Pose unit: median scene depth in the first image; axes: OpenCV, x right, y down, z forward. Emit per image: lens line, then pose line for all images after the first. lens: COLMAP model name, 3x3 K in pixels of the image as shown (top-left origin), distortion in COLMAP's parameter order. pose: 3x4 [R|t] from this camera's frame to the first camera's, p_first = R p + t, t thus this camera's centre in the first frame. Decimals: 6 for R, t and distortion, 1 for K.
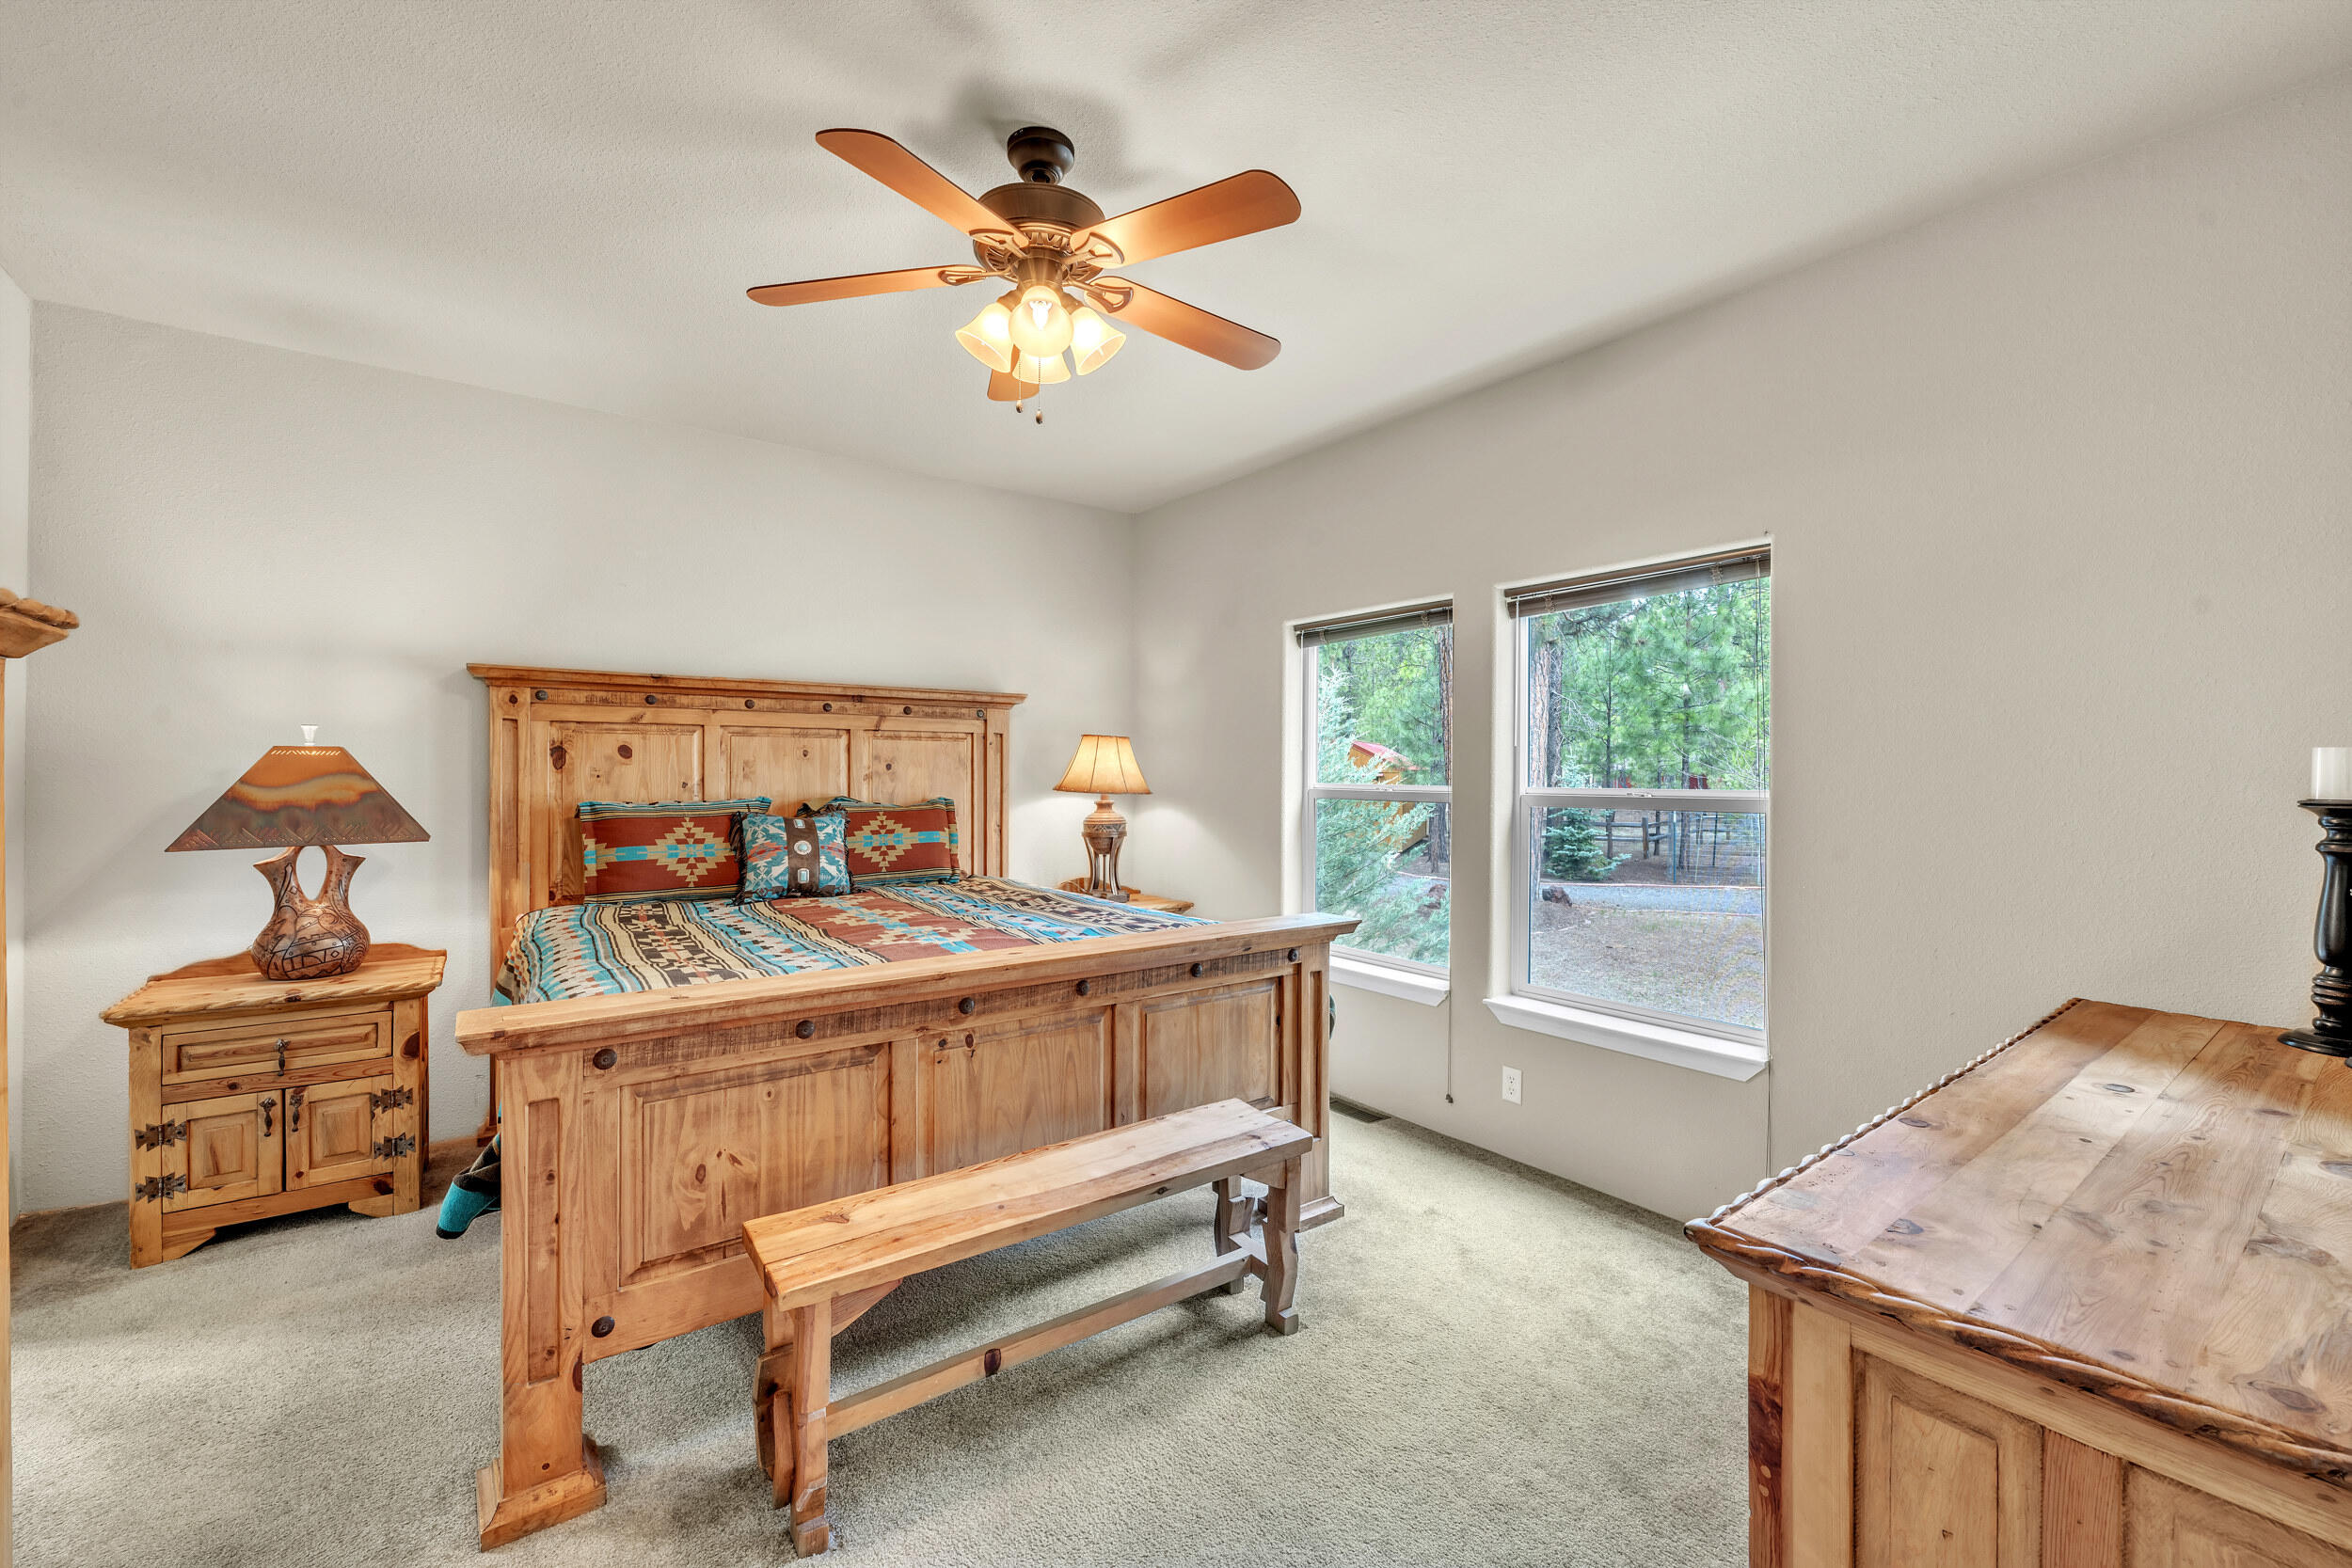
lens RADIAL K [[937.5, 0, 1176.0], [0, 937.5, 784.0], [0, 0, 1]] dist [-0.003356, -0.000230]
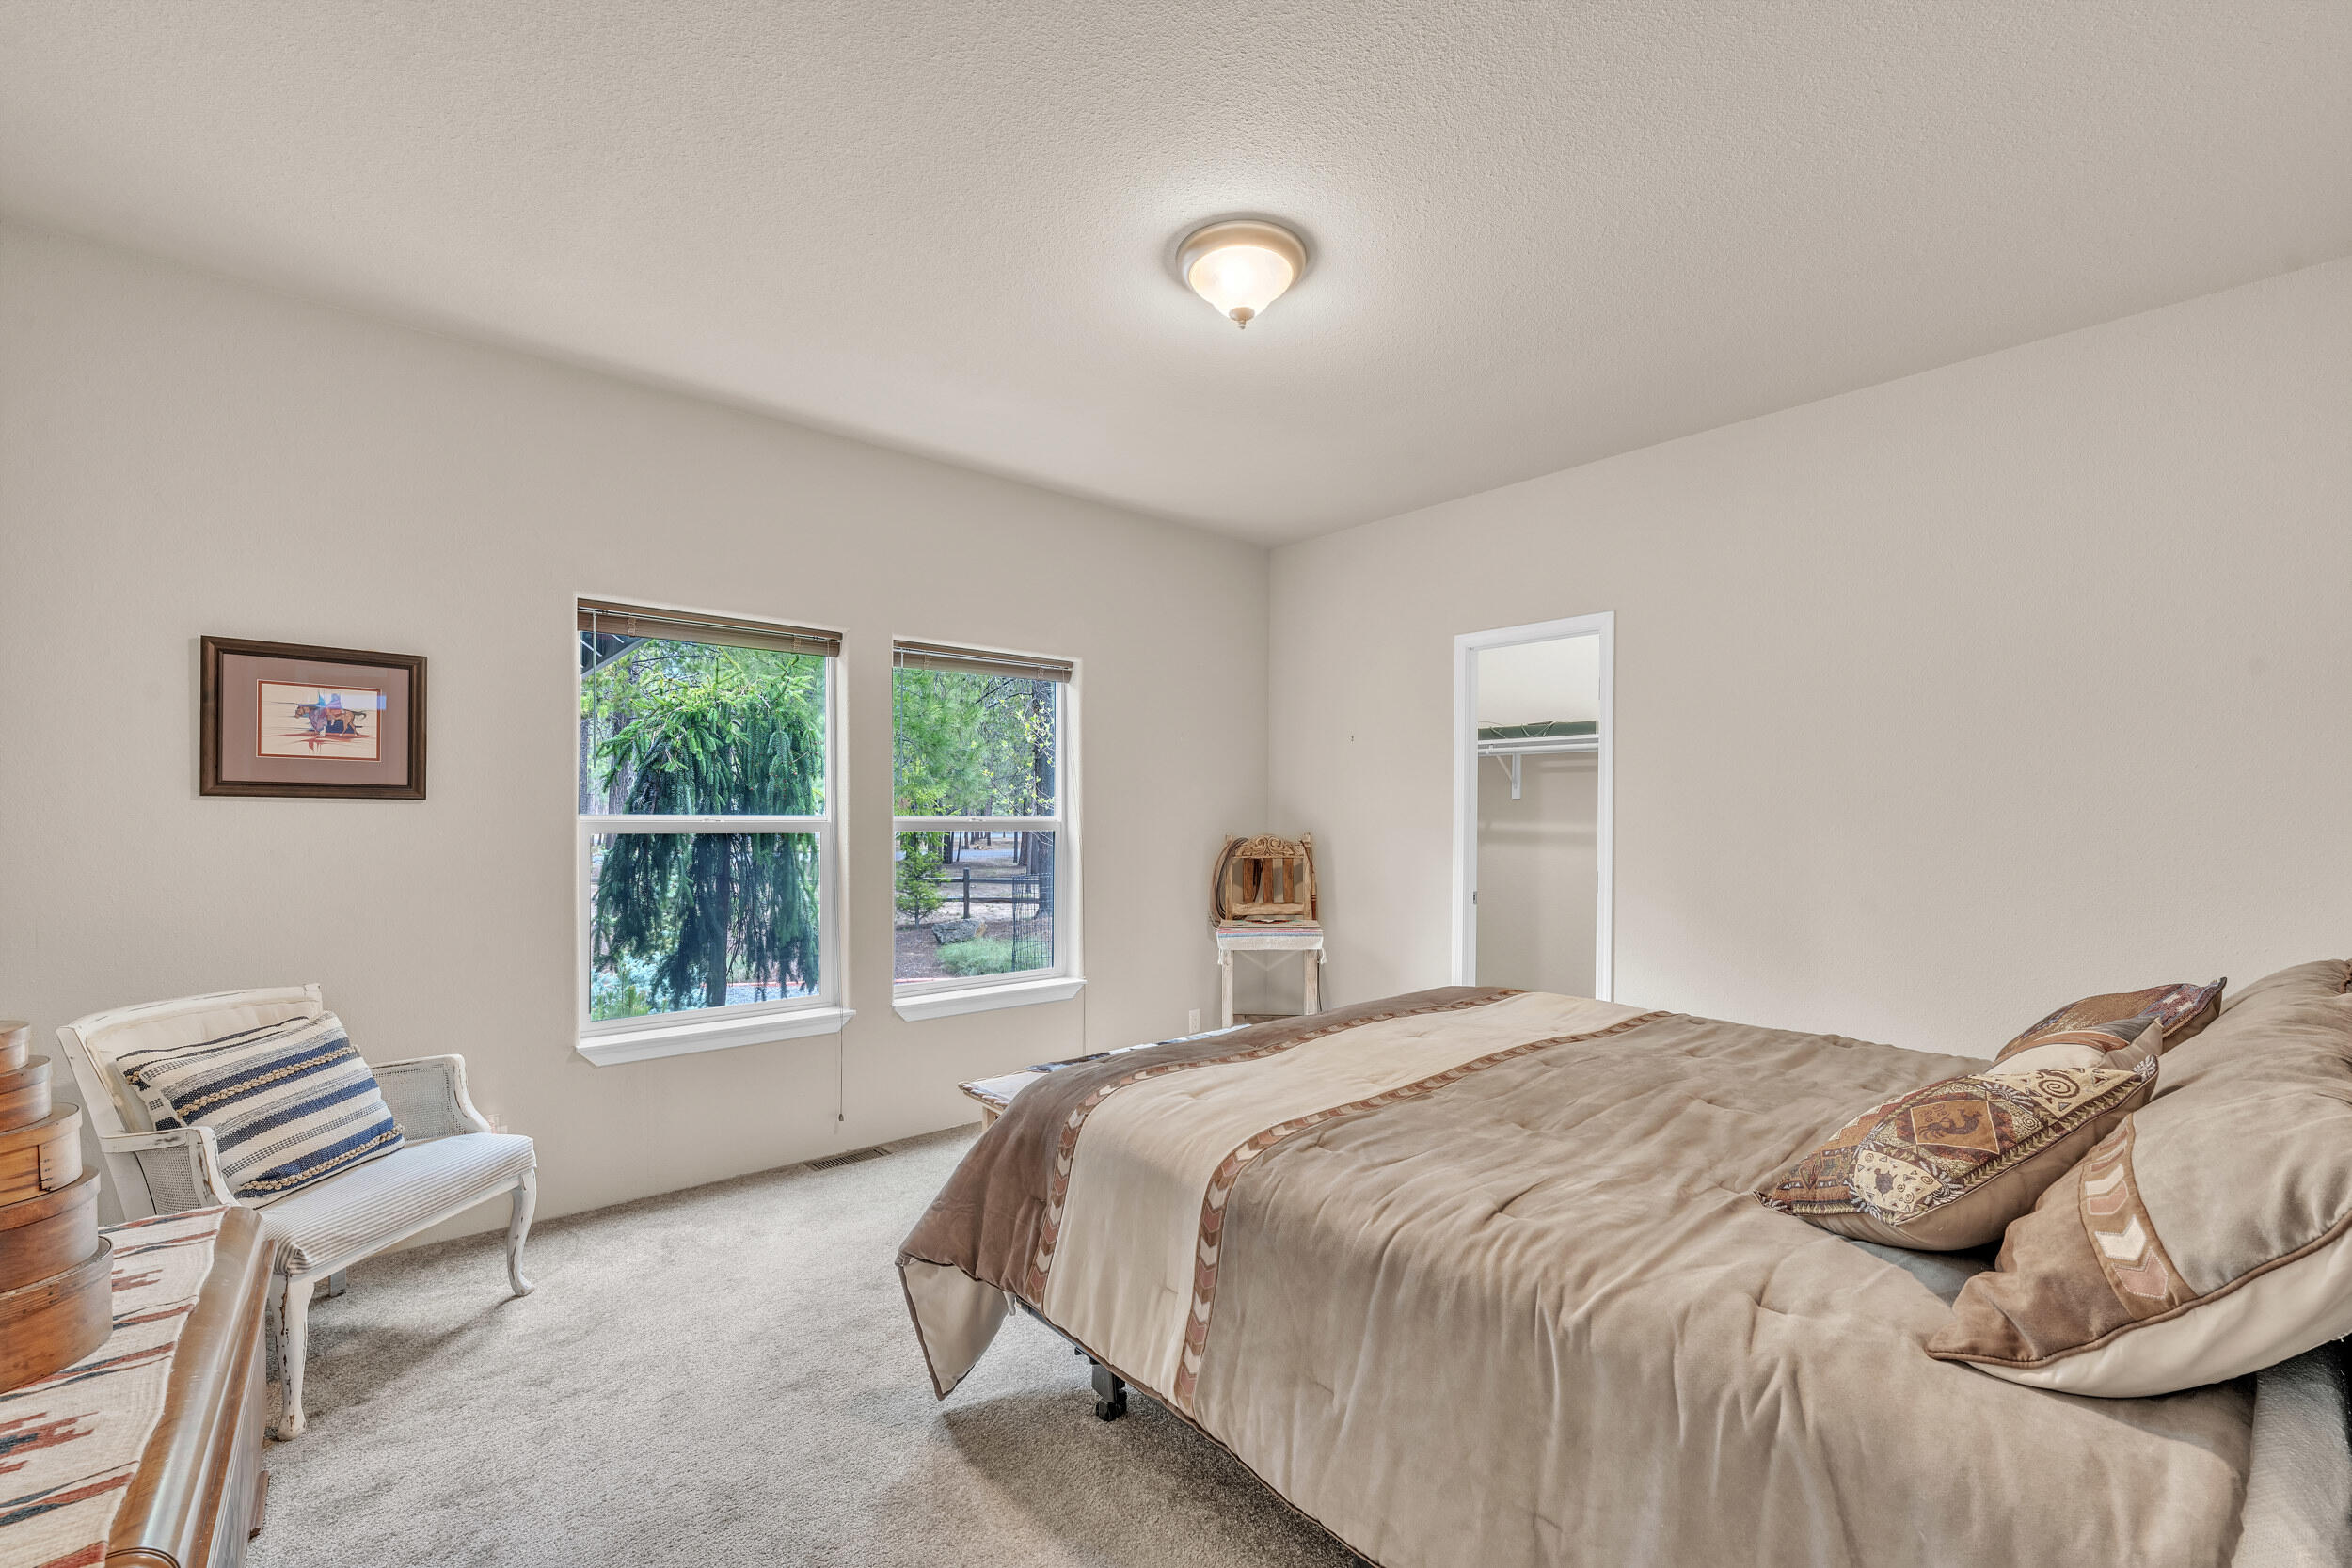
lens RADIAL K [[950.5, 0, 1179.3], [0, 950.5, 786.5], [0, 0, 1]] dist [-0.008179, 0.000056]
pose [[-0.073561, 0.021302, 0.997063, -0.887857], [-0.008746, 0.999720, -0.022004, -0.008906], [-0.997252, -0.010339, -0.073354, 0.805859]]
